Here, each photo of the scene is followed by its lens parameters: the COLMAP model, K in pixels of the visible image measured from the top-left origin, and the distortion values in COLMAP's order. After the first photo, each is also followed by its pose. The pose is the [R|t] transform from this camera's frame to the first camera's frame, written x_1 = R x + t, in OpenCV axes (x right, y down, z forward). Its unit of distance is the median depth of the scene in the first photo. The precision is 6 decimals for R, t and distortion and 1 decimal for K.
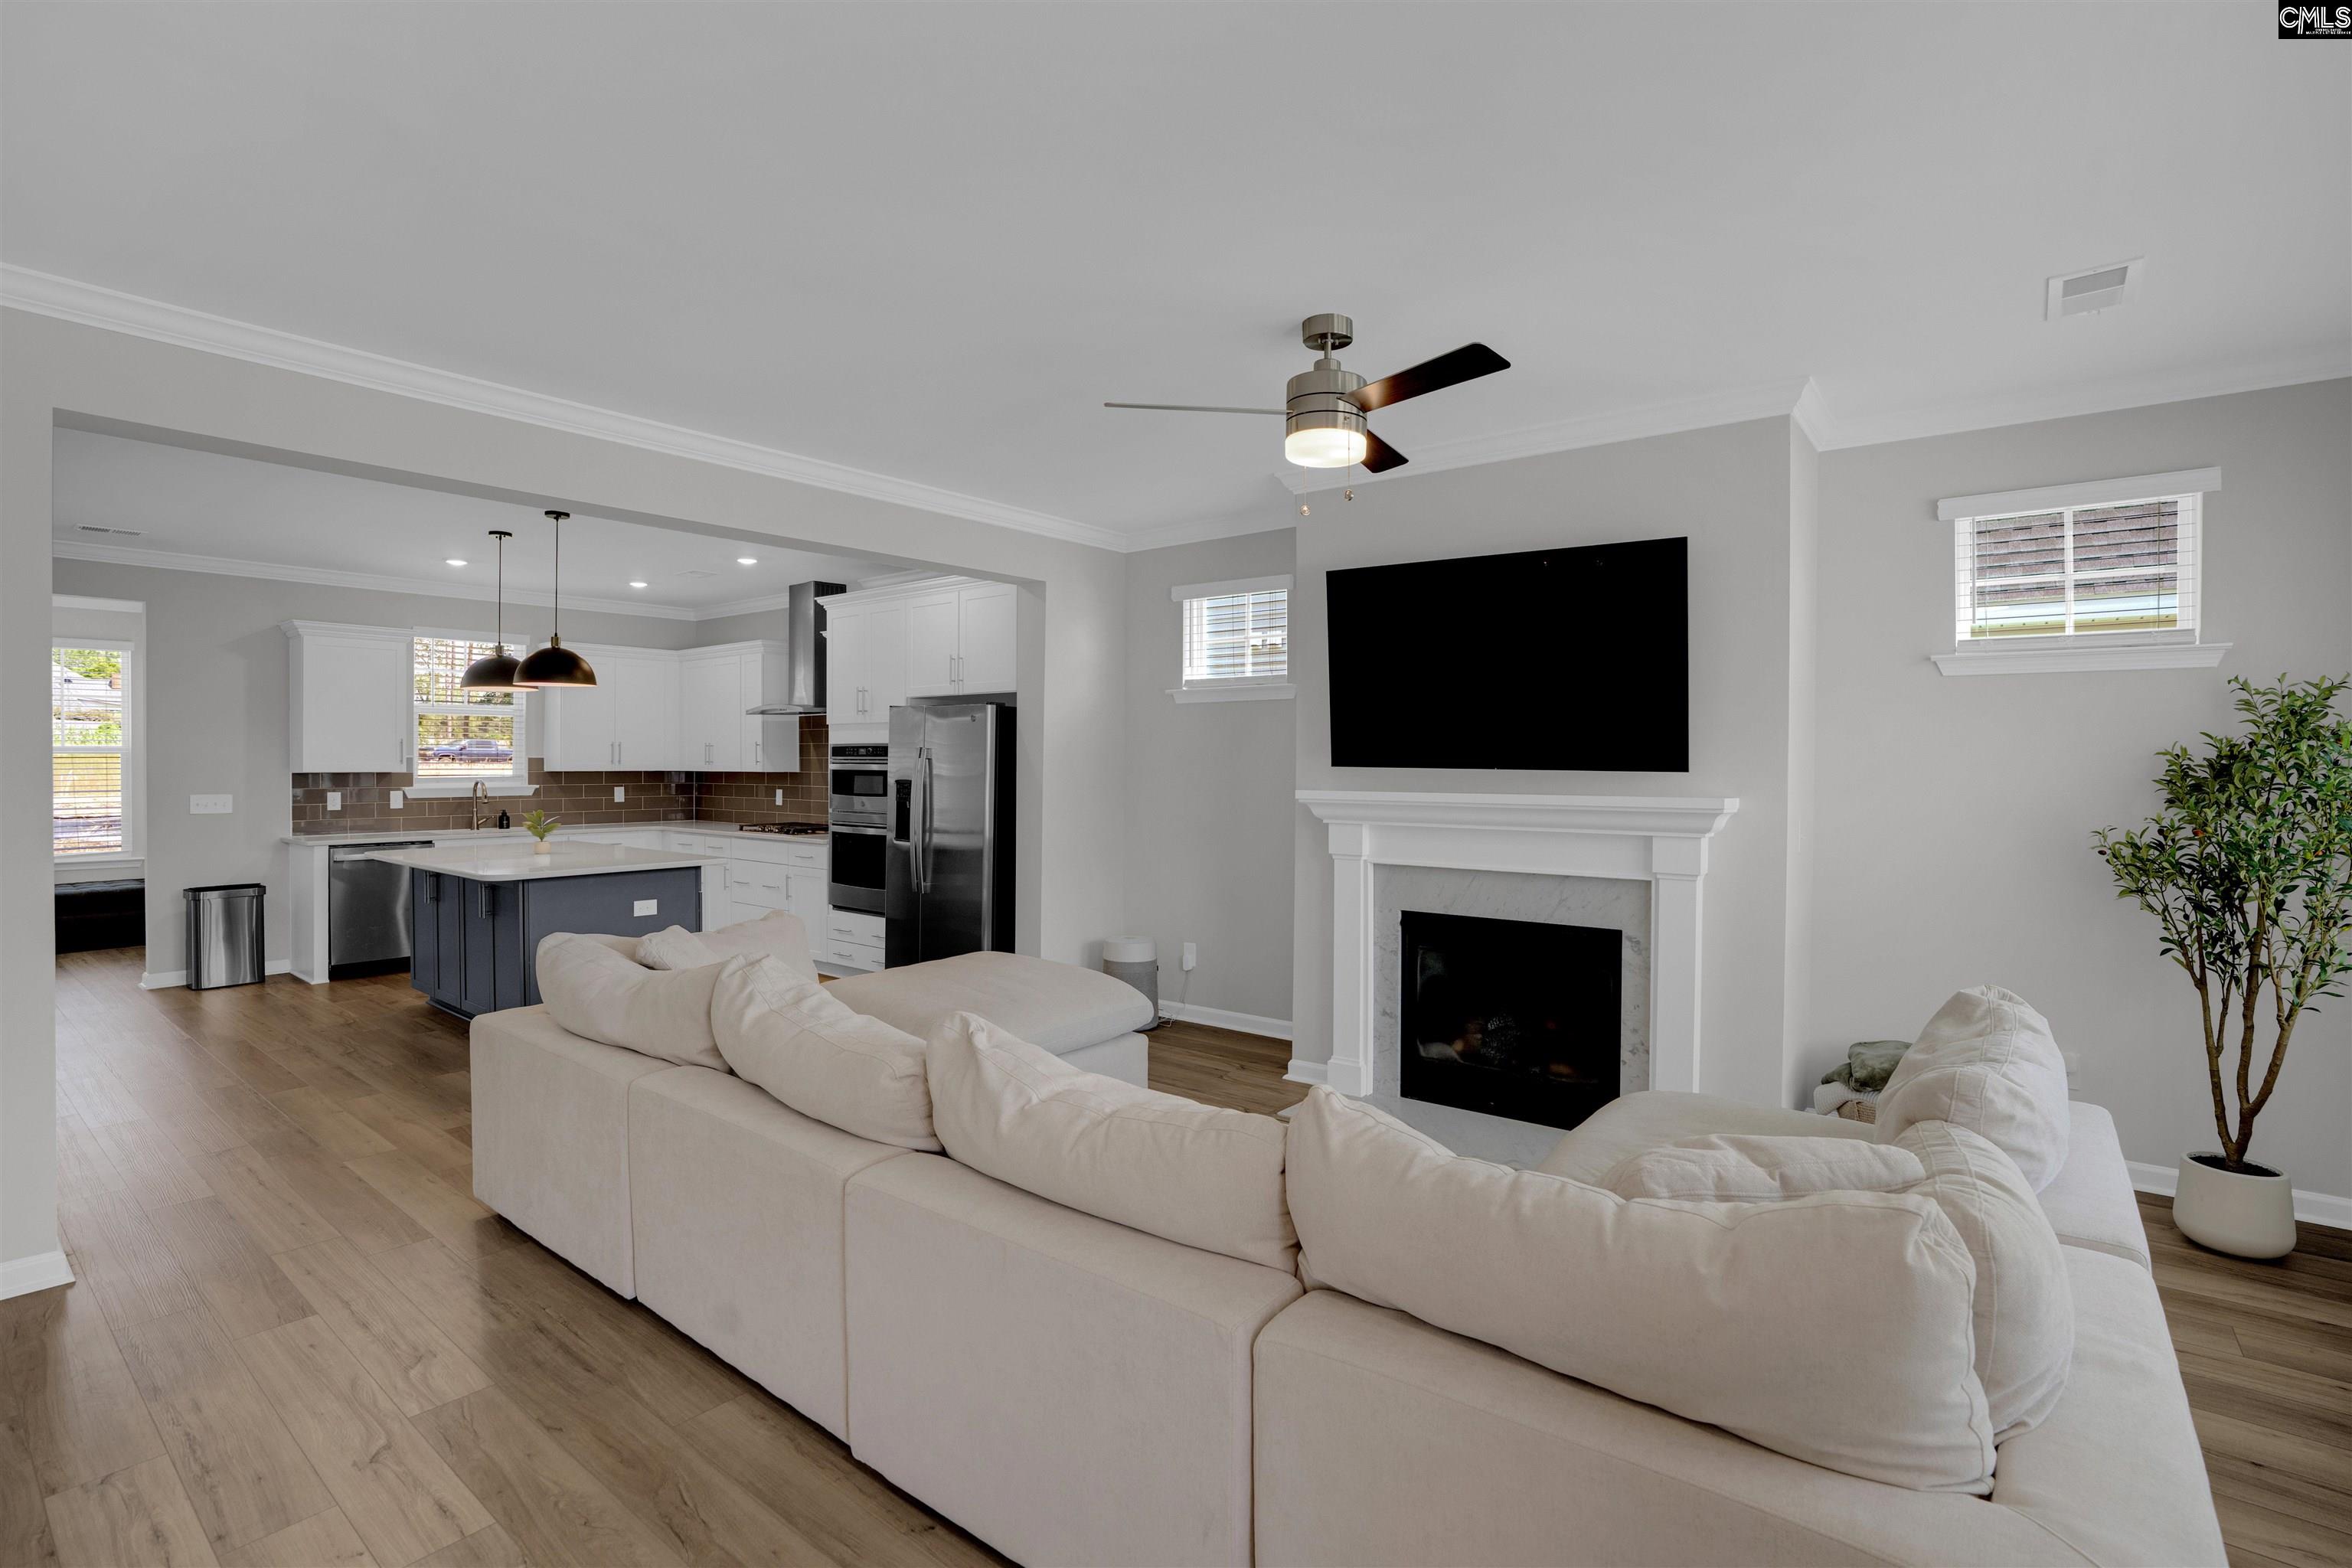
lens RADIAL K [[1104.7, 0, 1155.2], [0, 1104.7, 778.1], [0, 0, 1]] dist [-0.044123, 0.015521]
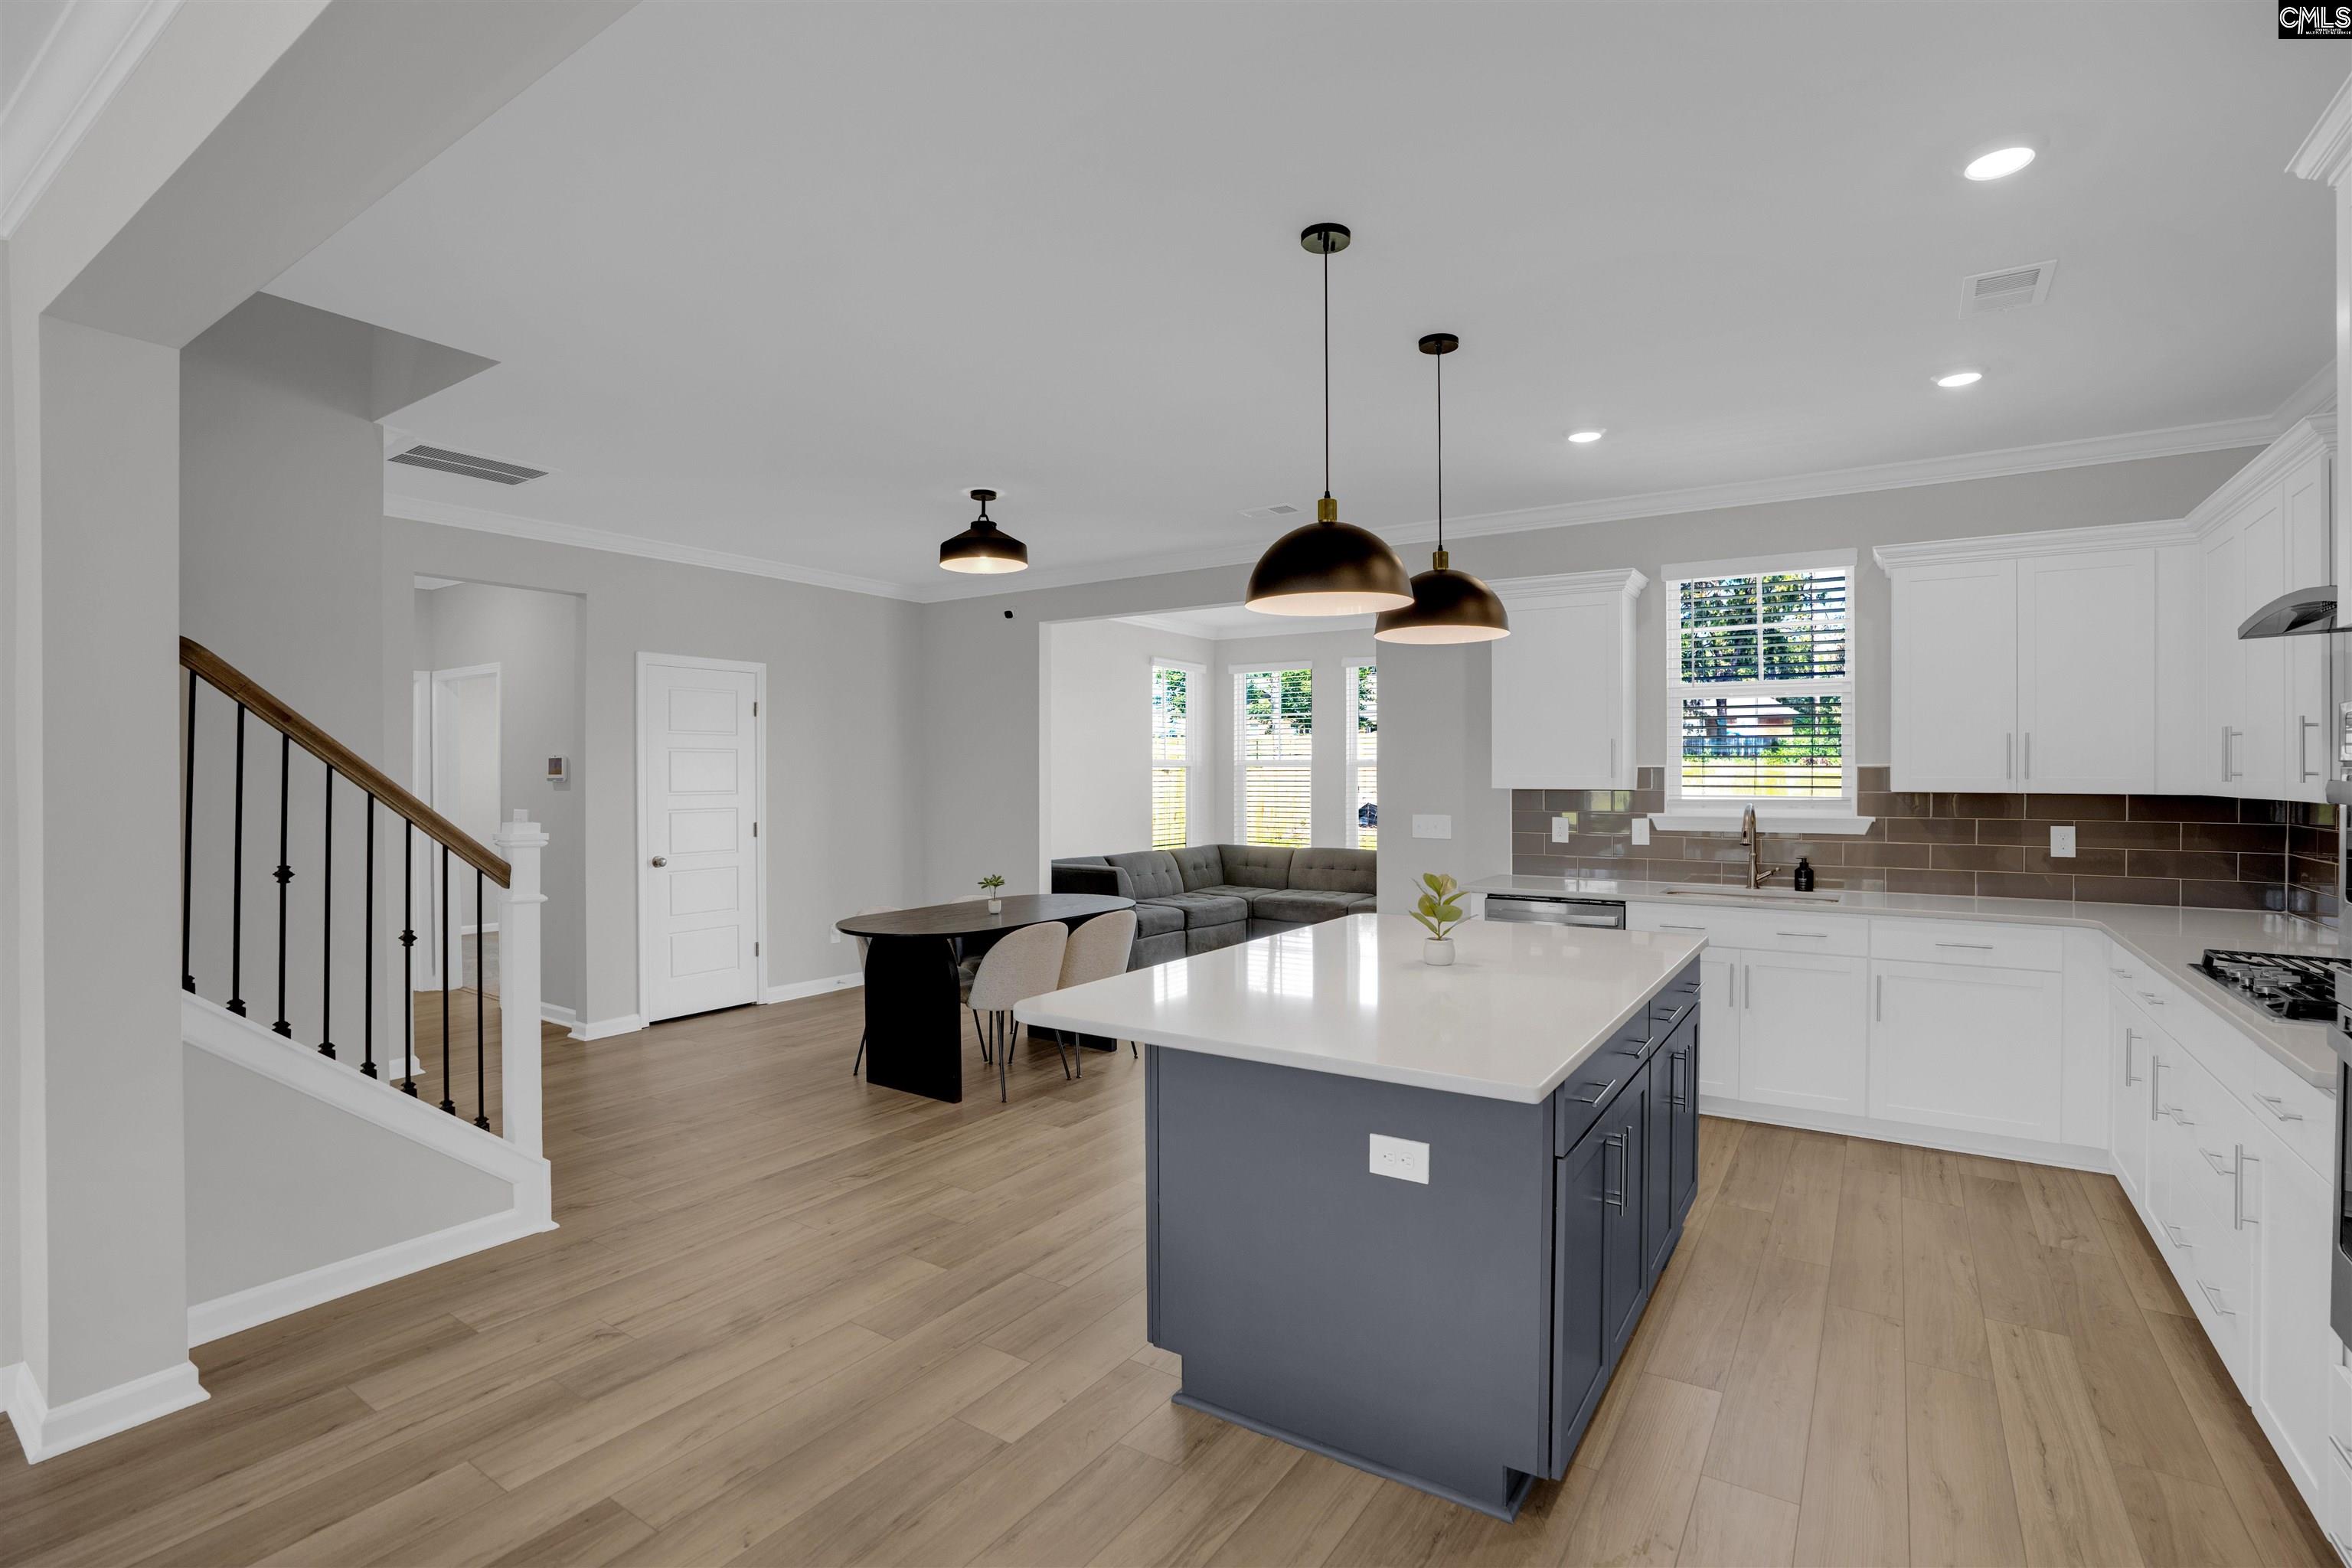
lens RADIAL K [[1104.7, 0, 1166.4], [0, 1104.7, 773.3], [0, 0, 1]] dist [-0.044123, 0.015521]
pose [[0.114303, -0.001971, -0.993444, -0.069517], [-0.016603, 0.999855, -0.003894, -0.008149], [0.993307, 0.016939, 0.114254, 0.636297]]
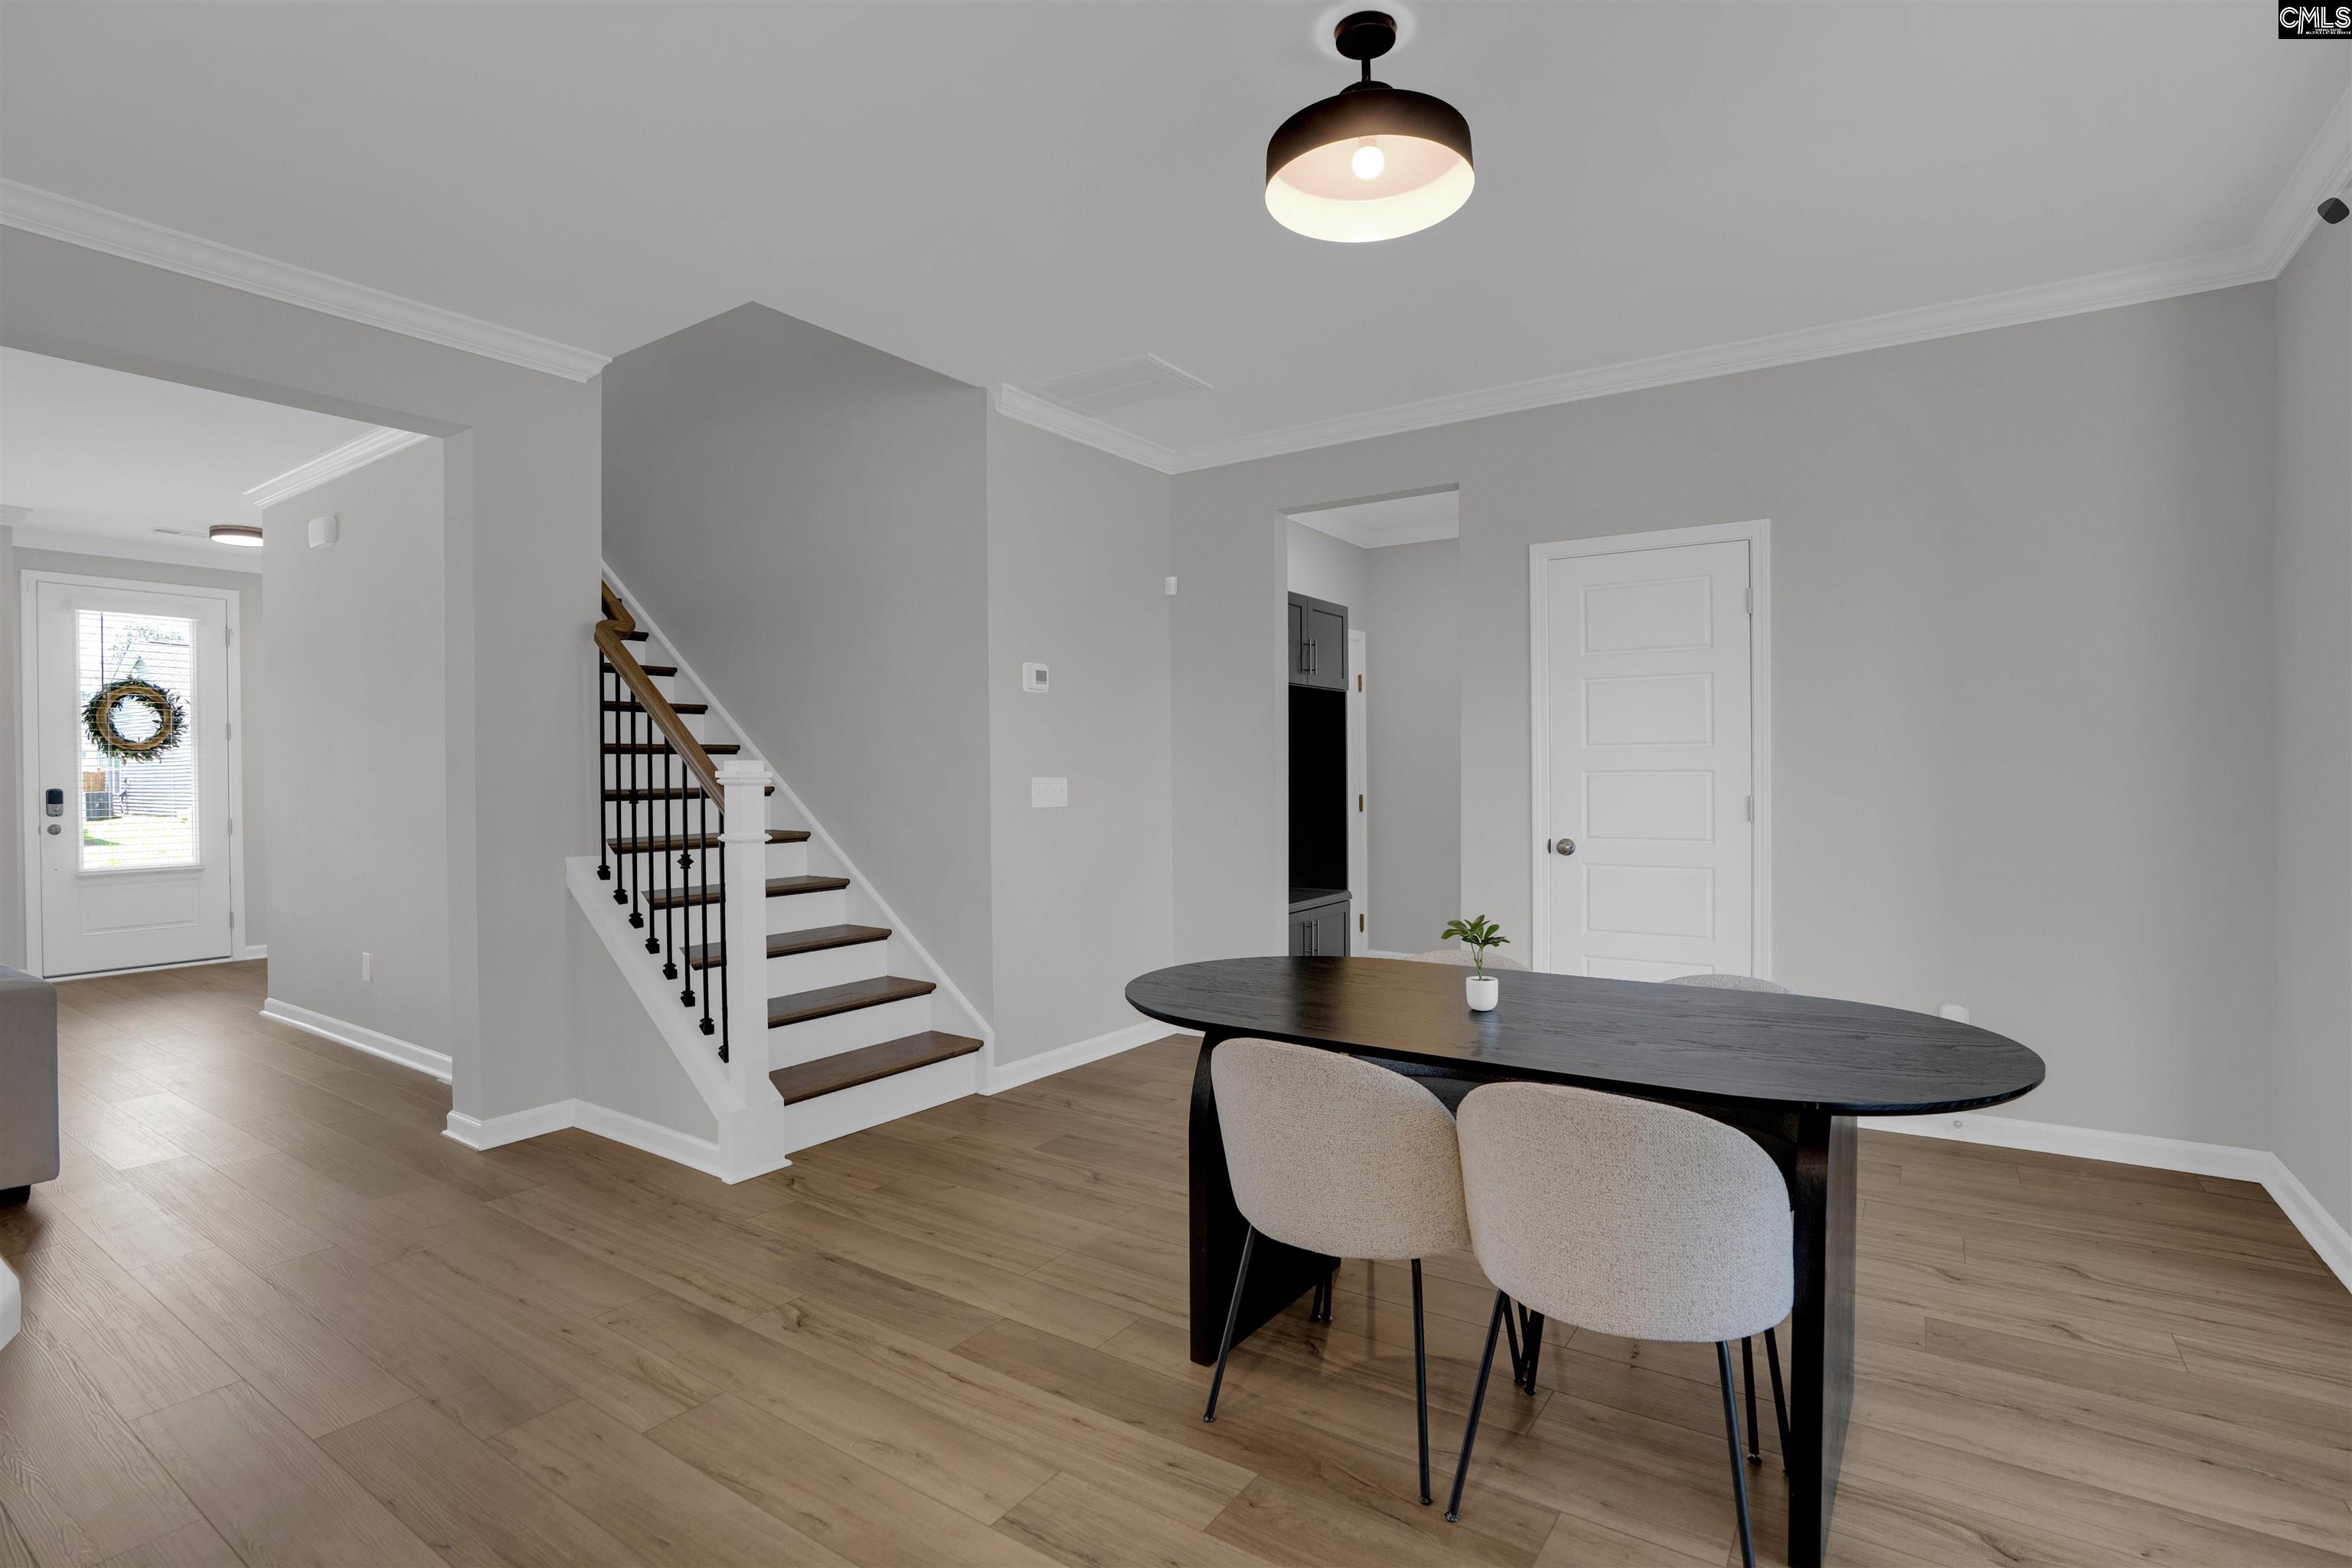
lens RADIAL K [[1104.7, 0, 1181.2], [0, 1104.7, 790.8], [0, 0, 1]] dist [-0.044123, 0.015521]
pose [[-0.992828, 0.008912, -0.119222, -0.660304], [0.004775, 0.999378, 0.034939, 0.012137], [0.119460, 0.034119, -0.992253, 0.880542]]
